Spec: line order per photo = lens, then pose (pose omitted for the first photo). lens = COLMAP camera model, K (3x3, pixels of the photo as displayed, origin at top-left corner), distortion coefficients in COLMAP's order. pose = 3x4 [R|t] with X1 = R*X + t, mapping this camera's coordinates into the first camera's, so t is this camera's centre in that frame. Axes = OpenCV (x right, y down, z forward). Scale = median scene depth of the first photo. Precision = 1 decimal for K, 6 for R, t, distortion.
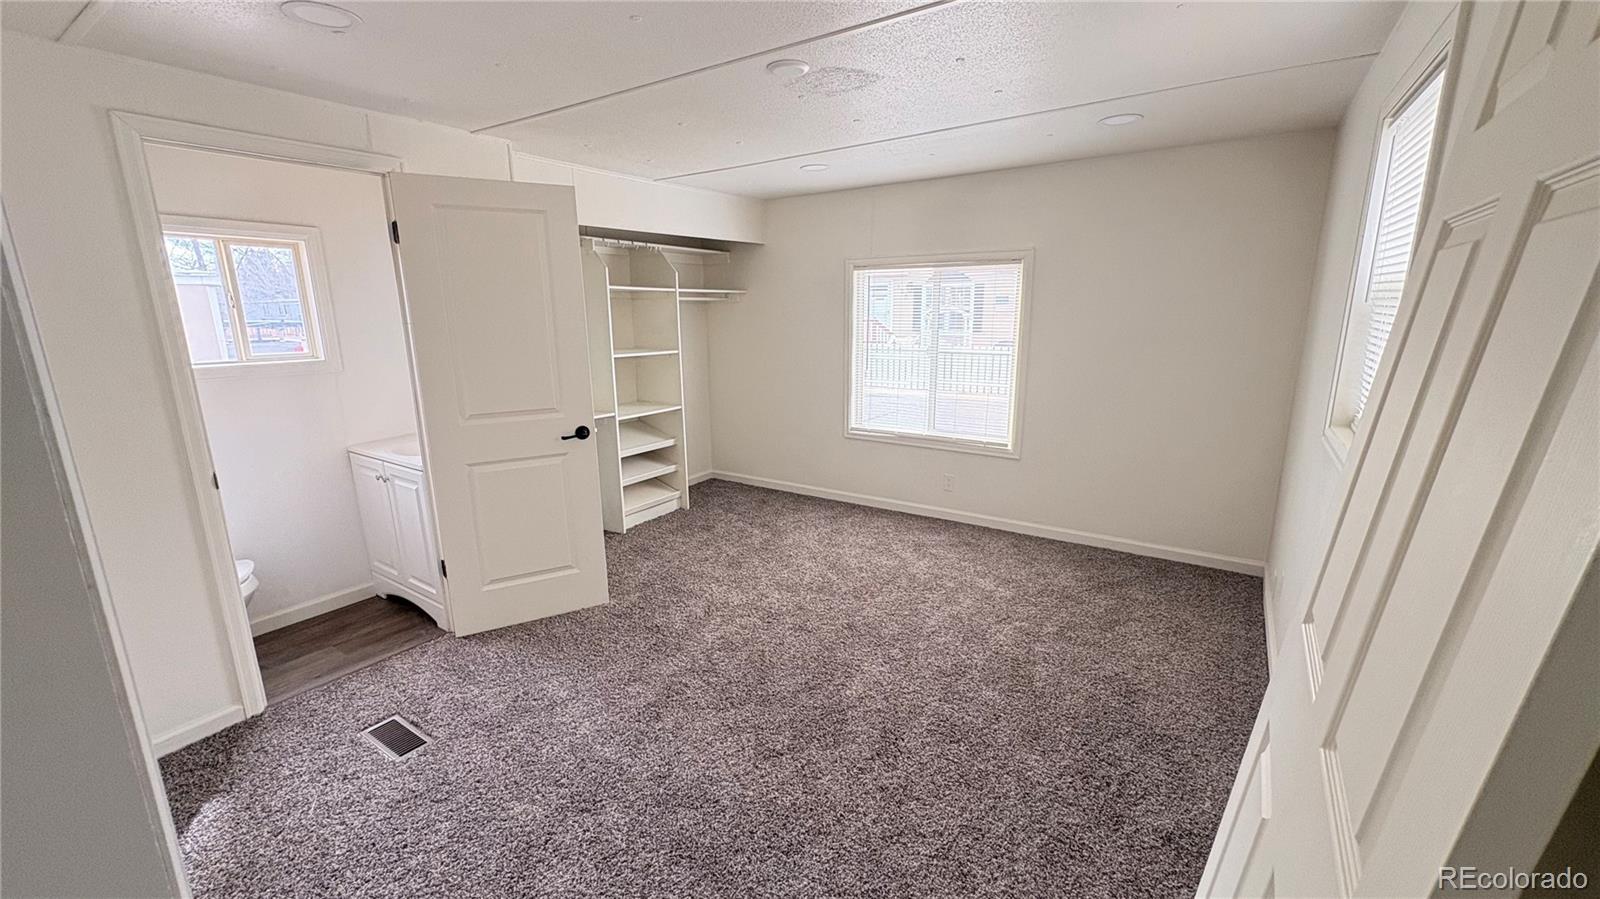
lens RADIAL K [[637.5, 0, 800.0], [0, 637.5, 449.5], [0, 0, 1]] dist [0.000200, -0.000133]
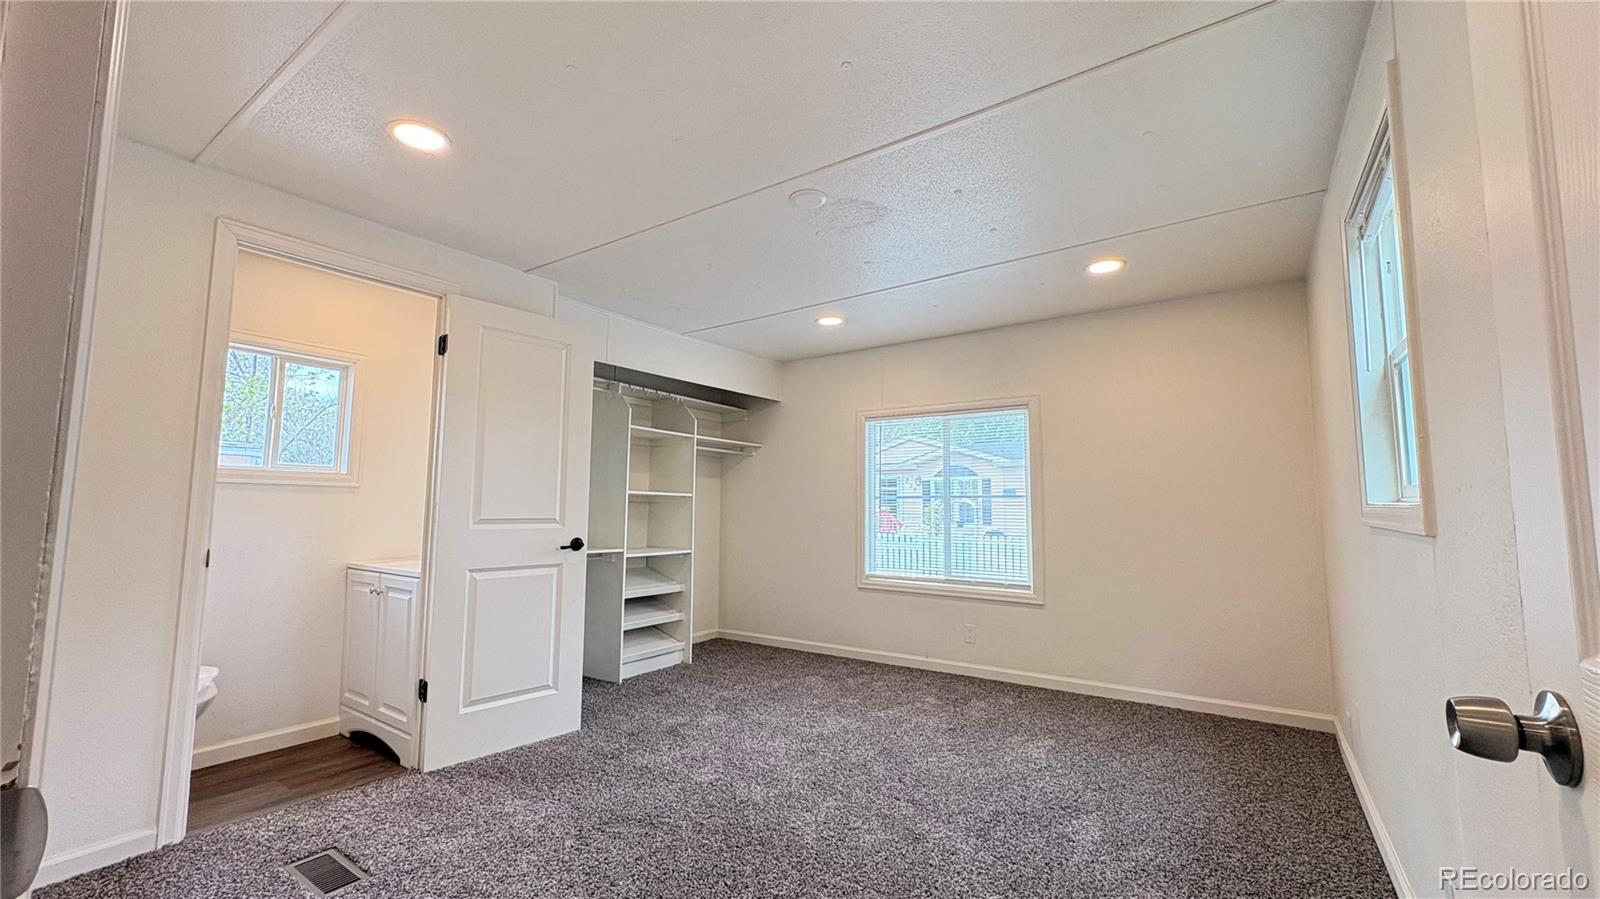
lens RADIAL K [[635.3, 0, 800.0], [0, 635.3, 449.5], [0, 0, 1]] dist [-0.001254, -0.000336]
pose [[0.999739, 0.013058, -0.018750, -0.003373], [-0.018248, 0.950132, -0.311314, 0.117025], [0.013750, 0.311575, 0.950122, 0.033296]]
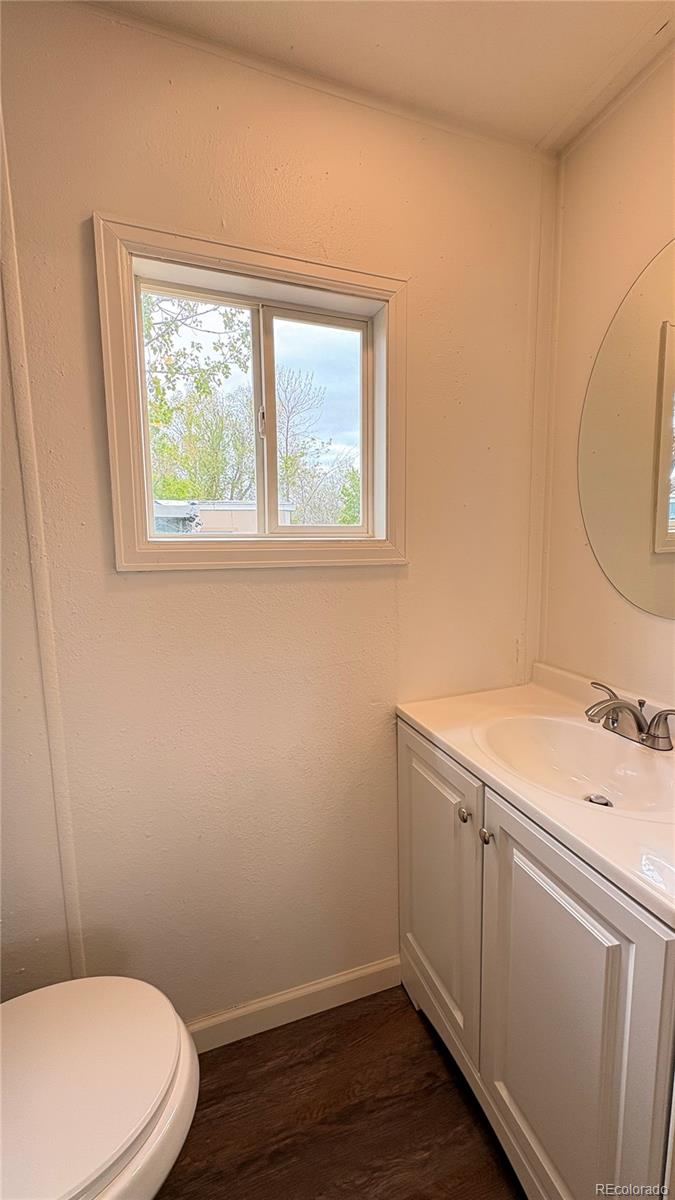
lens RADIAL K [[476.5, 0, 337.5], [0, 476.5, 600.0], [0, 0, 1]] dist [-0.001254, -0.000336]
pose [[0.799578, 0.074769, -0.595890, -0.510479], [-0.130529, 0.990137, -0.050910, -0.064360], [0.586206, 0.118487, 0.801451, 0.632499]]
